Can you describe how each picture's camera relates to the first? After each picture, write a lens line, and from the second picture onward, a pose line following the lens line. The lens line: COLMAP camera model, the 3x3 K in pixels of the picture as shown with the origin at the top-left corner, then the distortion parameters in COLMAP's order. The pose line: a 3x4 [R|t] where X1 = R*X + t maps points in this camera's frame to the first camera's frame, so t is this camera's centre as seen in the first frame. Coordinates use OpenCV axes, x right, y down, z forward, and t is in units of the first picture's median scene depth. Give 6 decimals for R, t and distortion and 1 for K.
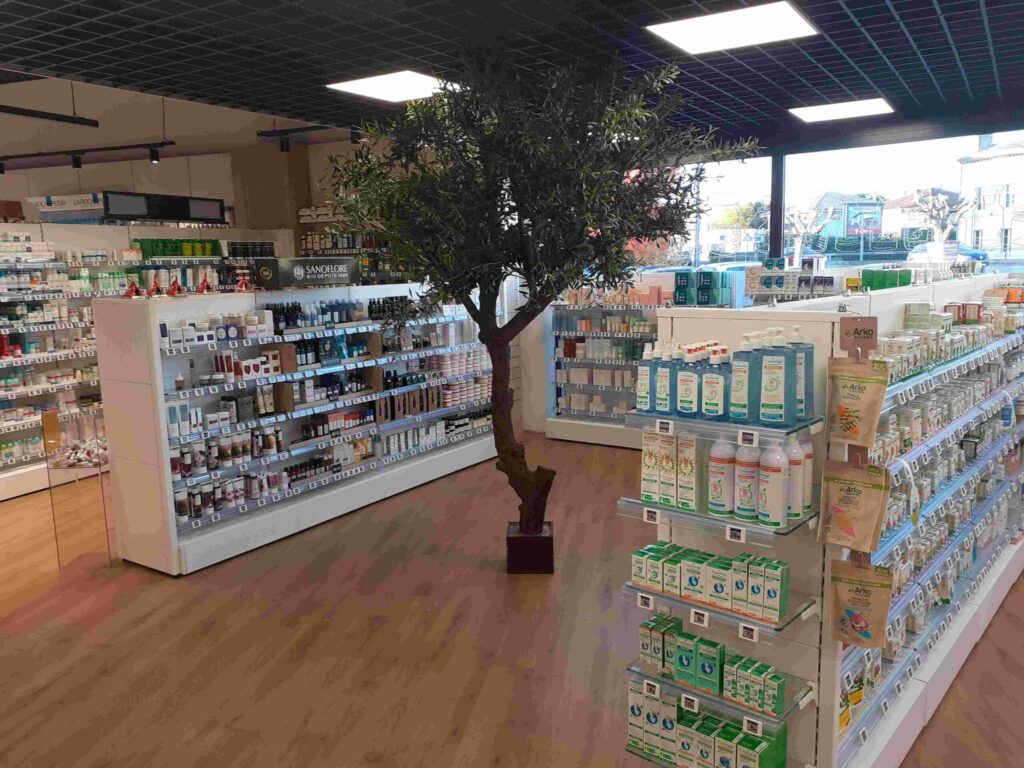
lens RADIAL K [[816.1, 0, 515.3], [0, 816.1, 383.5], [0, 0, 1]] dist [0.048889, -0.022908]
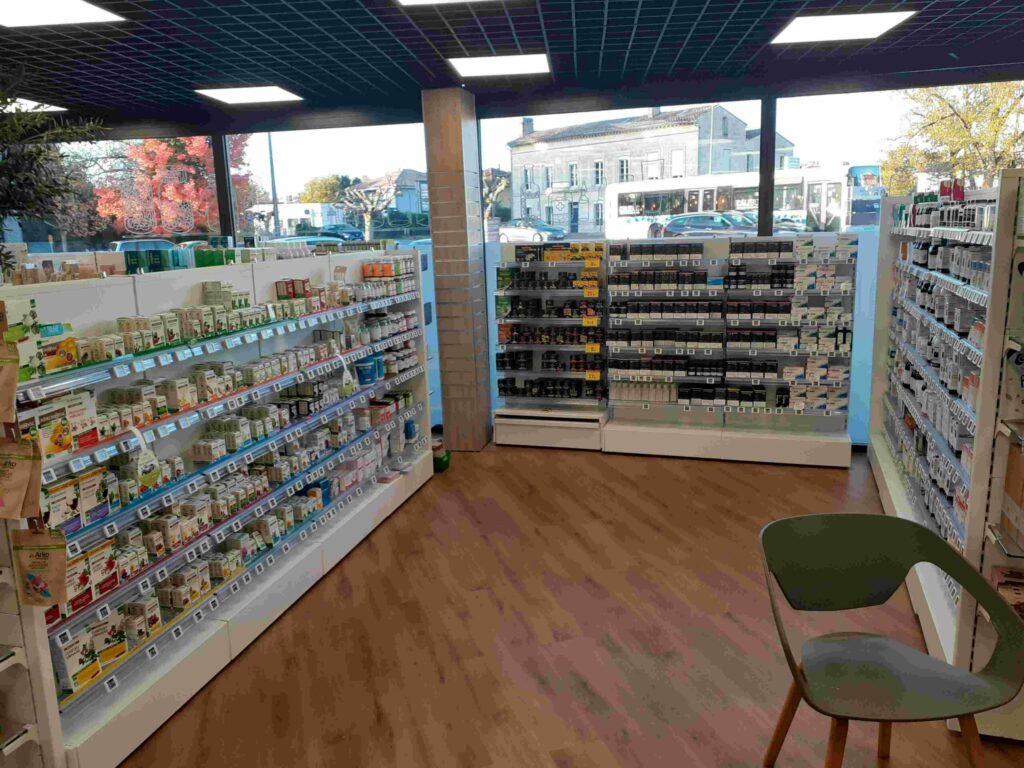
lens RADIAL K [[816.1, 0, 512.7], [0, 816.1, 385.9], [0, 0, 1]] dist [0.048889, -0.022908]
pose [[0.924125, -0.079278, 0.373776, 0.435705], [0.065791, 0.996643, 0.048726, 0.014143], [-0.376385, -0.020437, 0.926238, -0.165101]]
